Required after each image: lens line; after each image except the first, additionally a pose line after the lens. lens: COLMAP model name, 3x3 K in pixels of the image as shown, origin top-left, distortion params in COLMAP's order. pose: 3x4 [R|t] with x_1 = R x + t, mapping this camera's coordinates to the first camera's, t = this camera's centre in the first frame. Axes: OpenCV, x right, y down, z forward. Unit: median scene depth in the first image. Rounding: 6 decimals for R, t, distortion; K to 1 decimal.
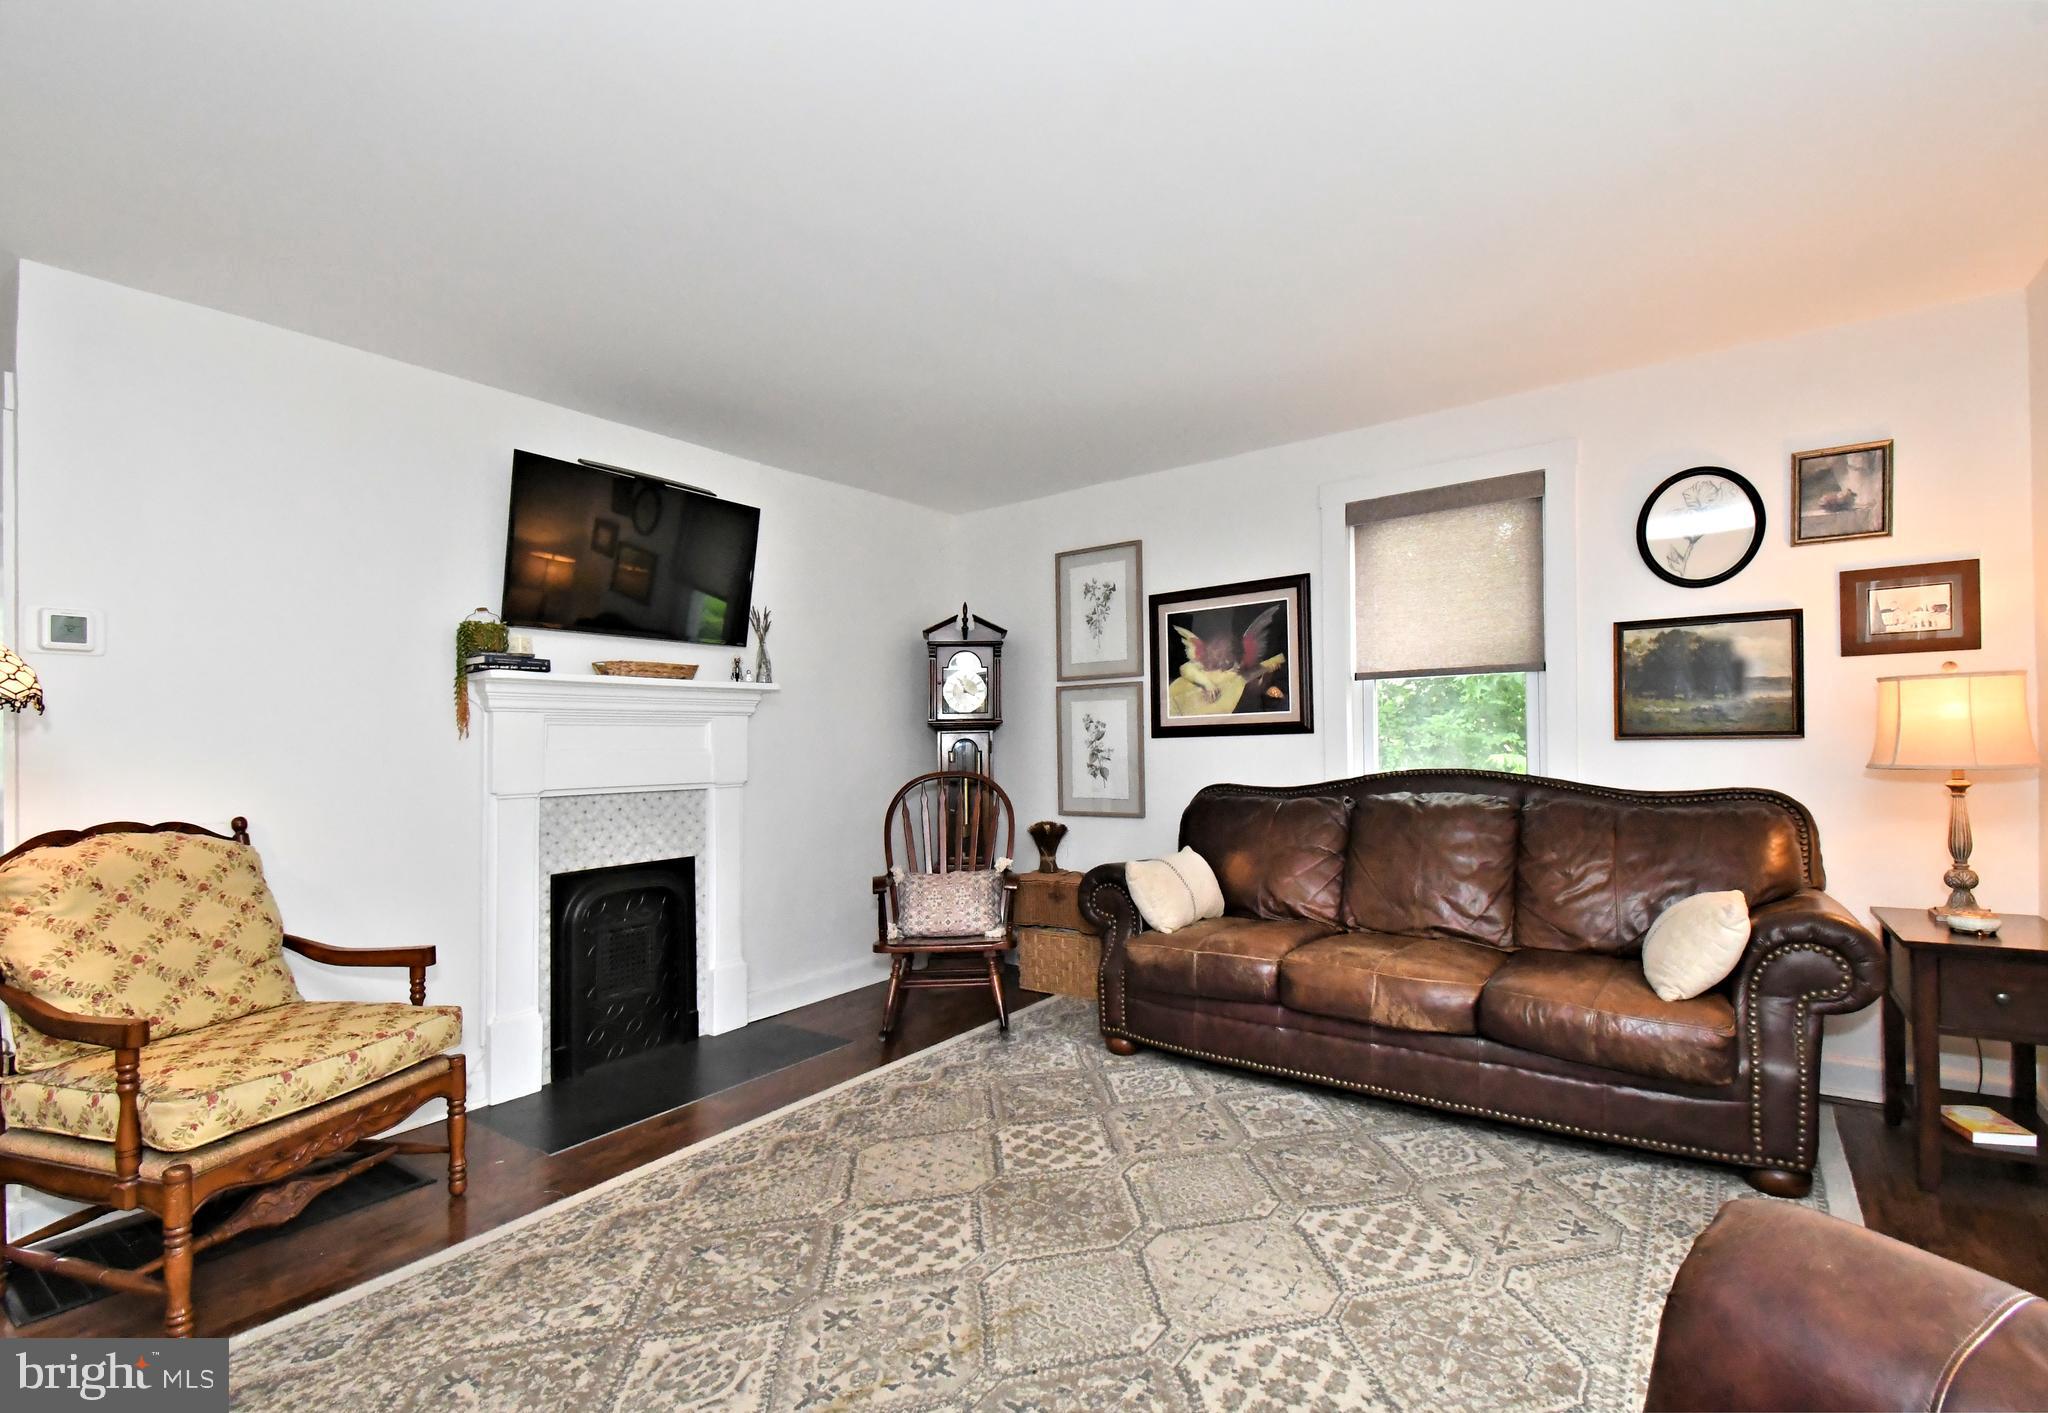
lens RADIAL K [[956.6, 0, 1024.0], [0, 956.6, 706.5], [0, 0, 1]] dist [0.003051, -0.000026]
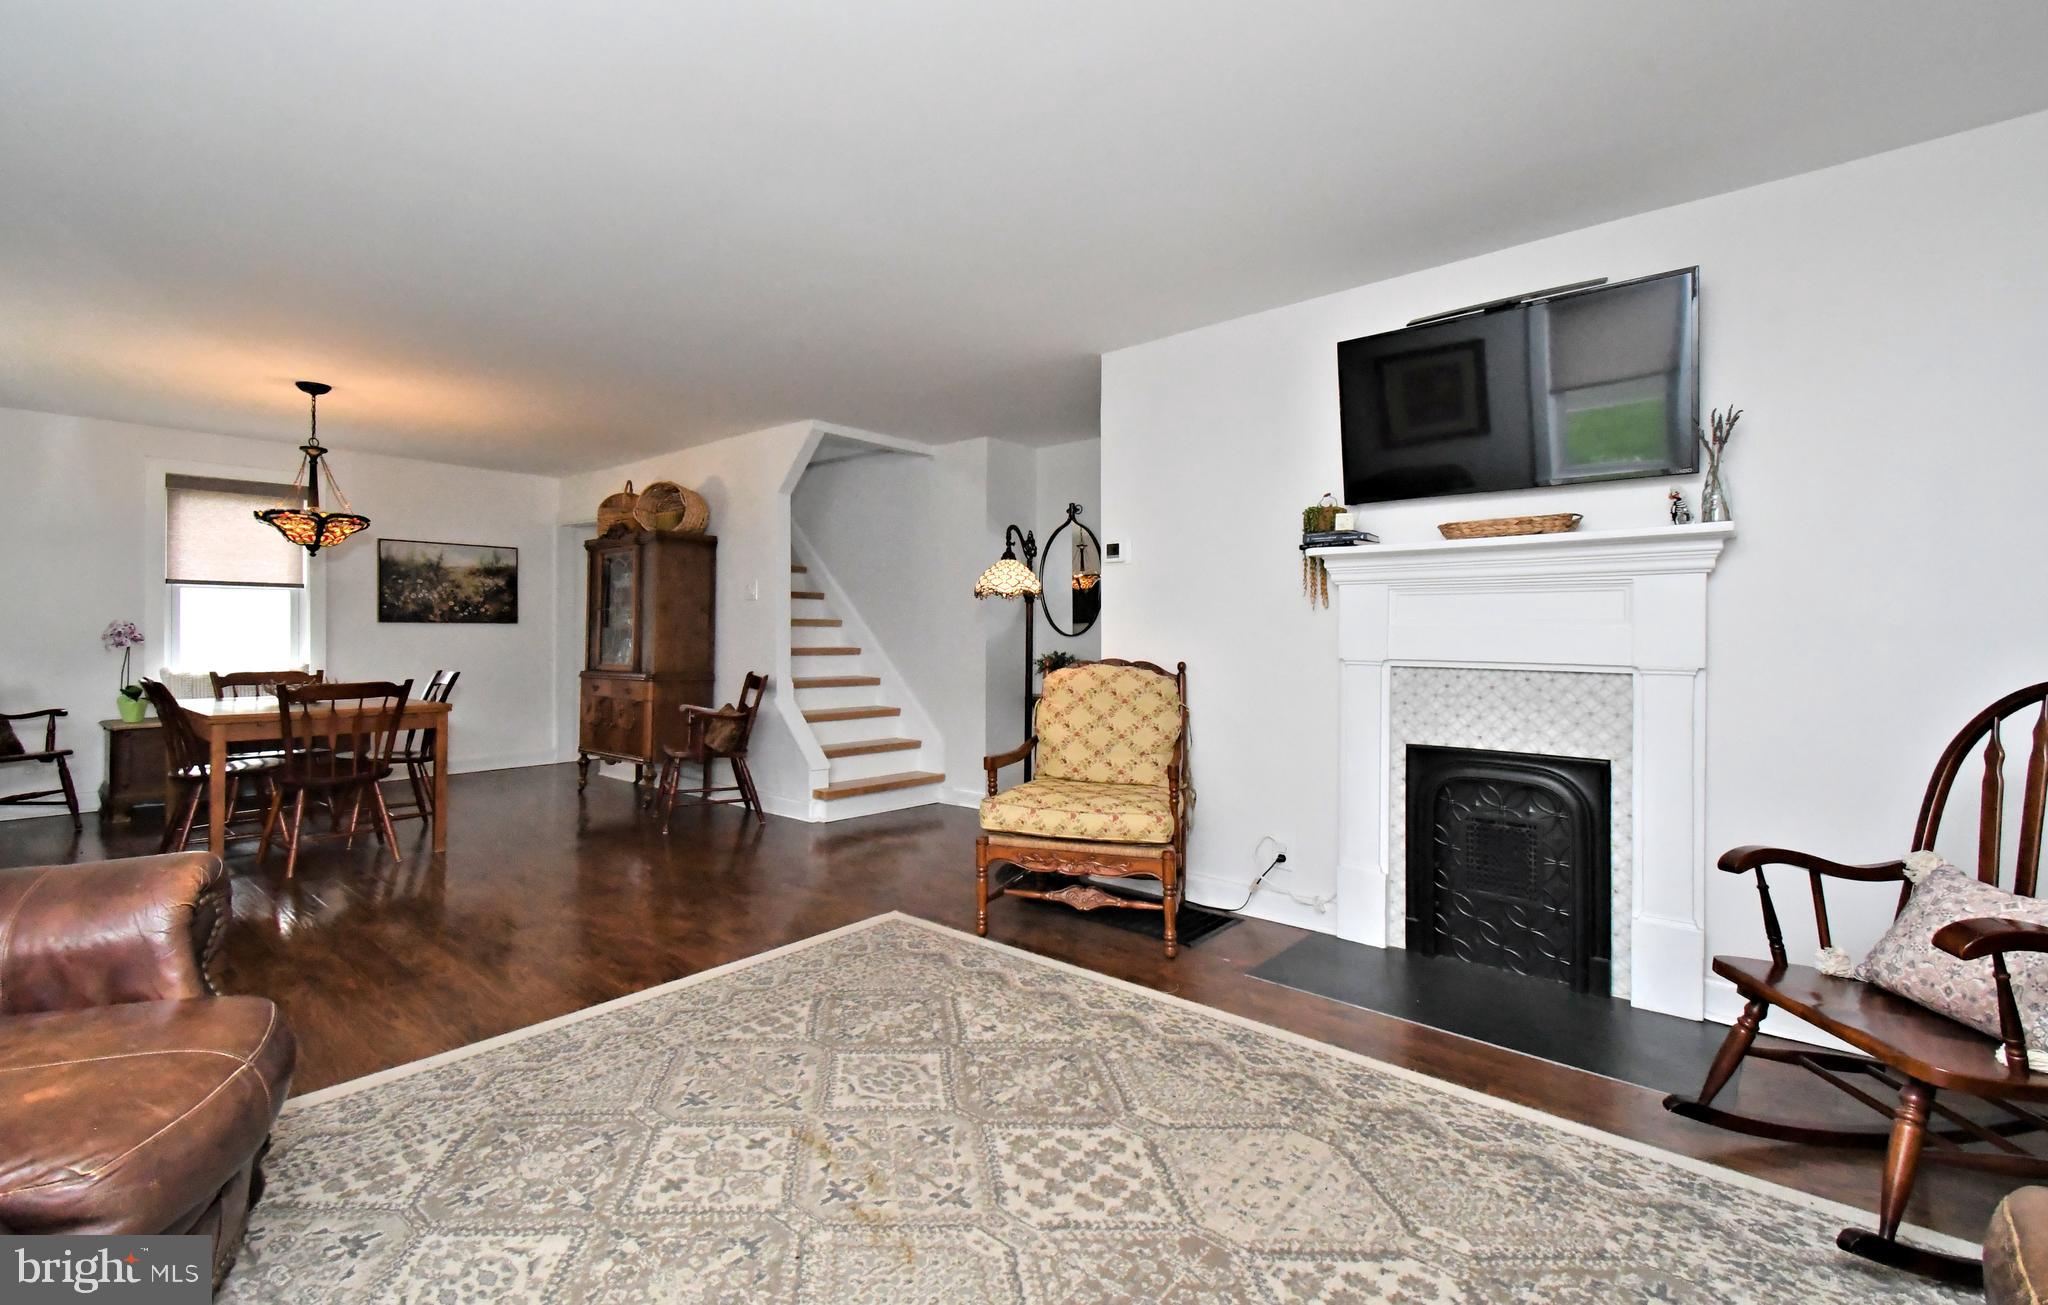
lens RADIAL K [[866.9, 0, 1028.2], [0, 866.9, 614.7], [0, 0, 1]] dist [0.041603, -0.020108]
pose [[-0.078429, 0.001927, -0.996918, 0.606731], [0.037831, 0.999284, -0.001045, 0.034546], [0.996202, -0.037796, -0.078446, 0.910366]]
